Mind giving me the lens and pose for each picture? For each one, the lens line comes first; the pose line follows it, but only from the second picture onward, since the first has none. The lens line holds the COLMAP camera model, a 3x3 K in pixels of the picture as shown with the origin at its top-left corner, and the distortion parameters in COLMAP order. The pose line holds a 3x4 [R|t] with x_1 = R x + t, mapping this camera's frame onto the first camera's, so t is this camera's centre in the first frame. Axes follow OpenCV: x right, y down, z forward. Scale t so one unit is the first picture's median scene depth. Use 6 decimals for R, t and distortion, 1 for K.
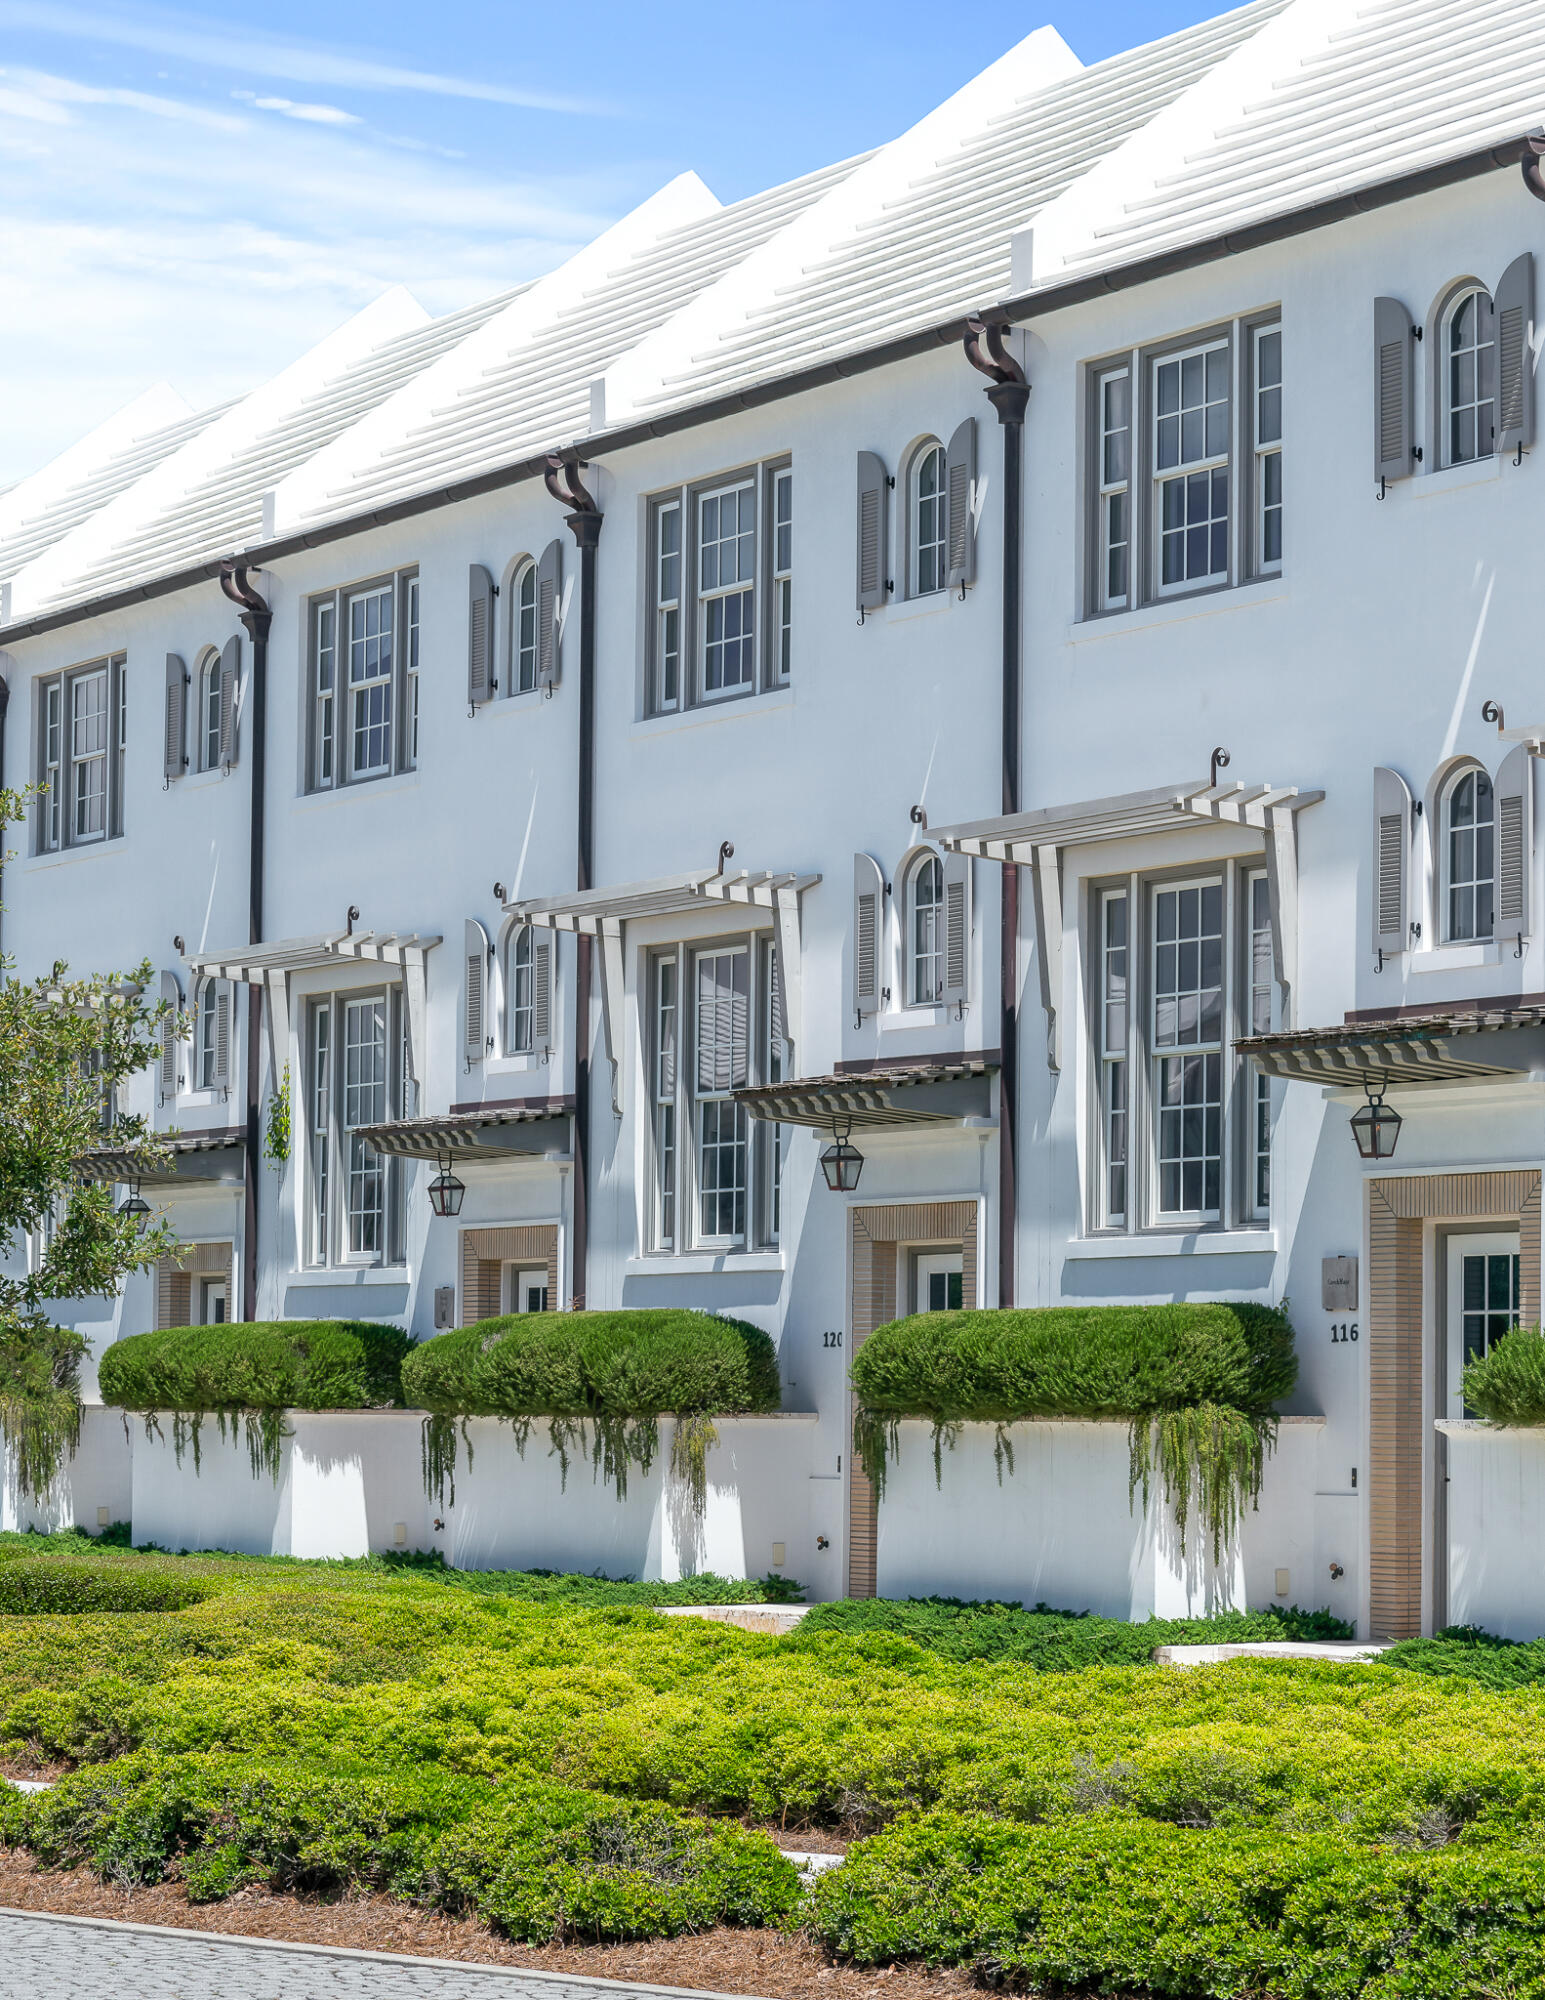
lens RADIAL K [[4585.5, 0, 772.5], [0, 4585.5, 1000.0], [0, 0, 1]] dist [0.024298, 0.208858]
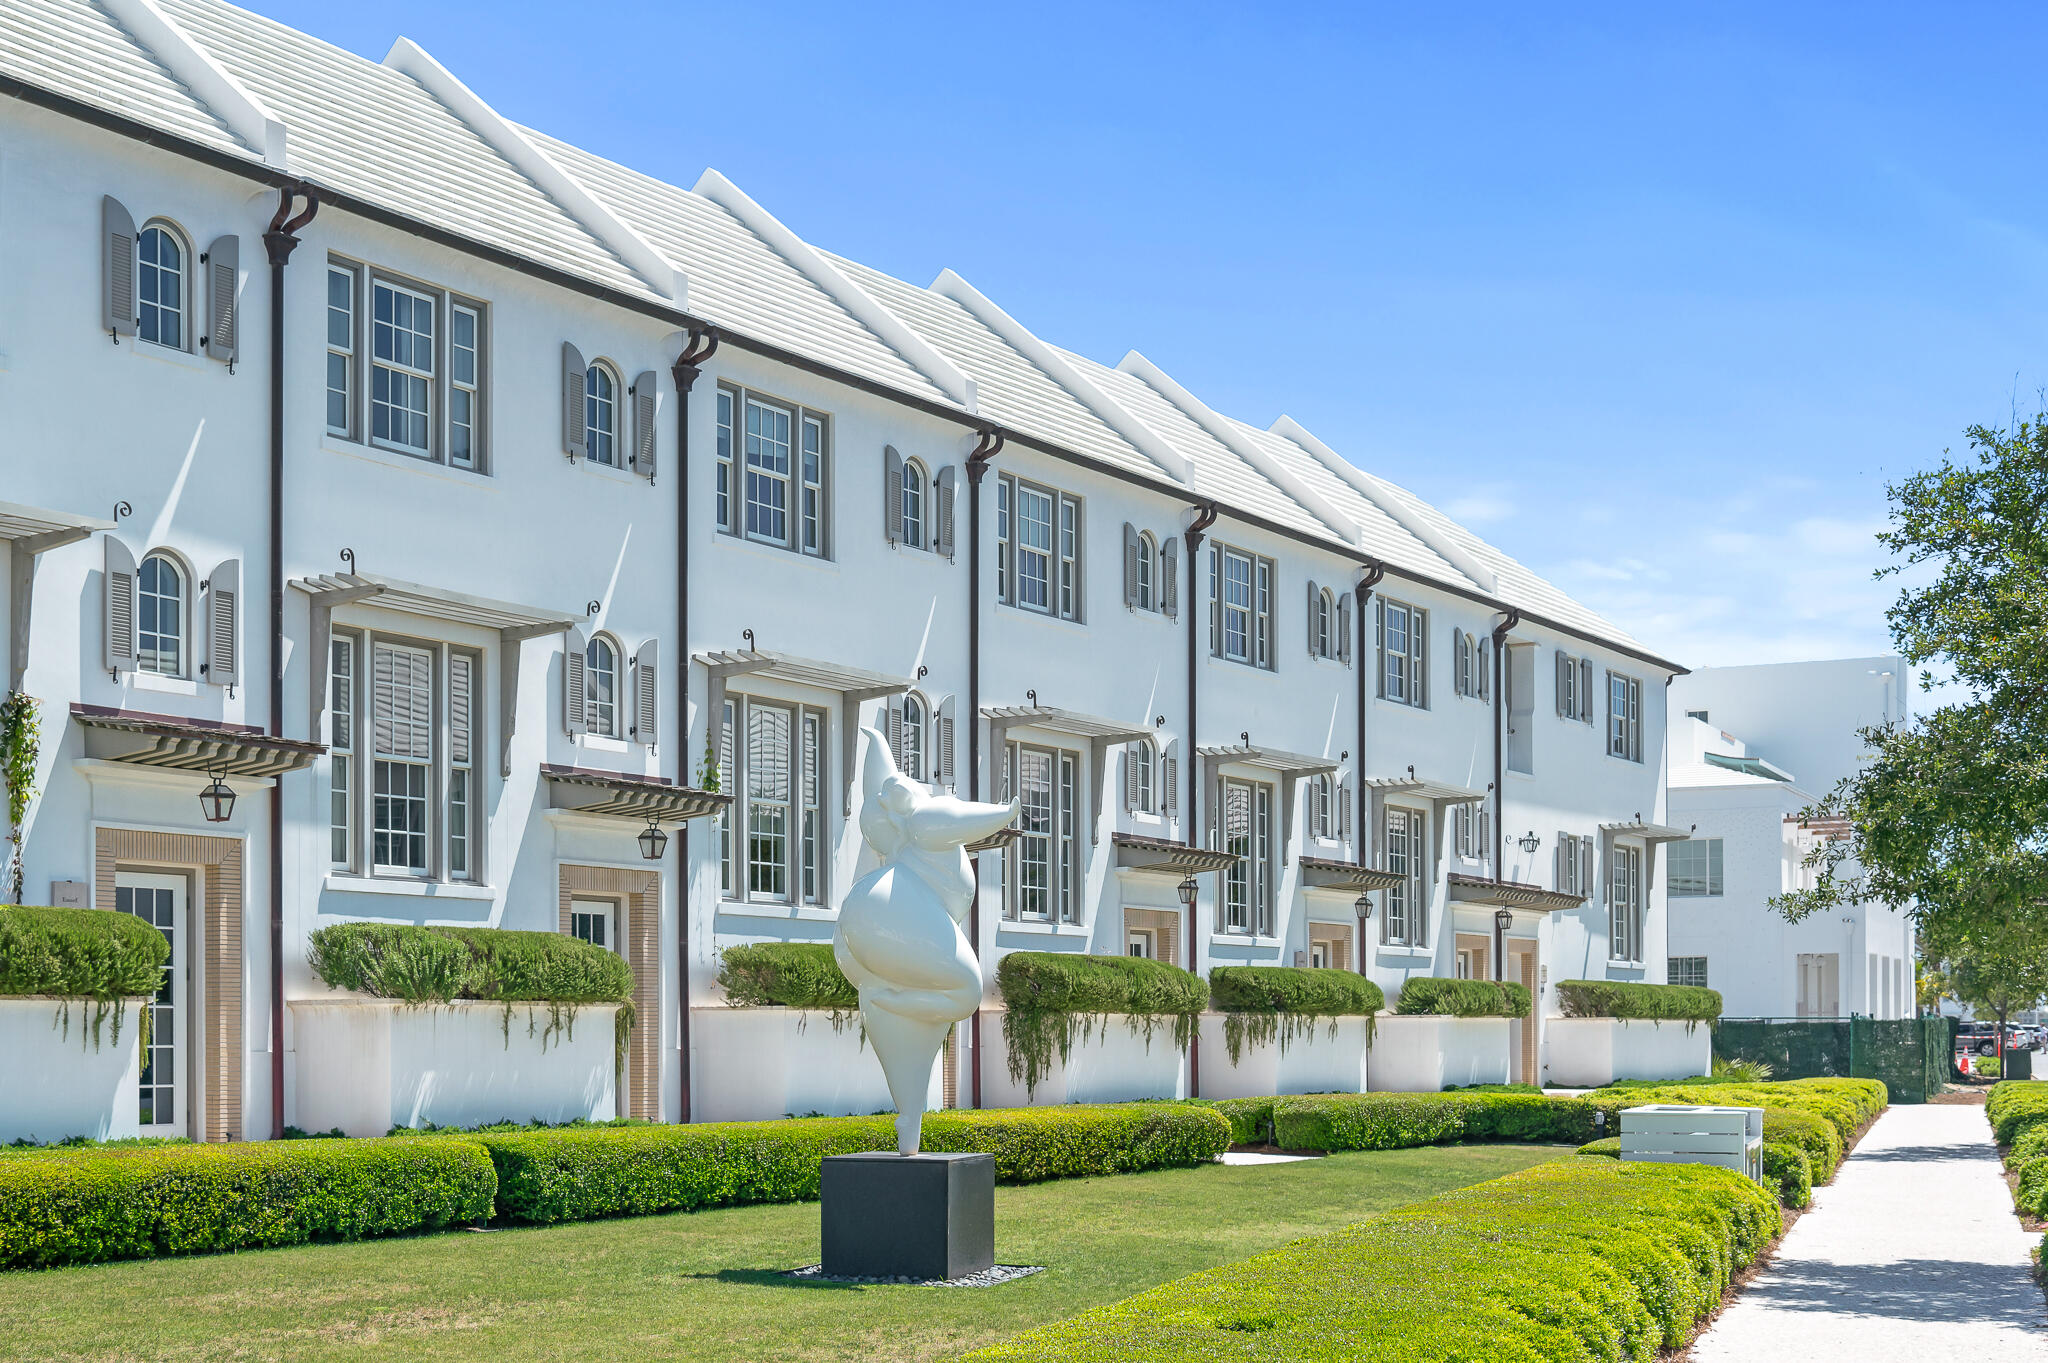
lens RADIAL K [[2622.7, 0, 1024.0], [0, 2622.7, 681.5], [0, 0, 1]] dist [-0.058169, -0.007640]
pose [[-0.409979, 0.100882, 0.906499, -0.901865], [-0.095621, 0.983634, -0.152713, 0.114049], [-0.907069, -0.149289, -0.393622, 1.353779]]
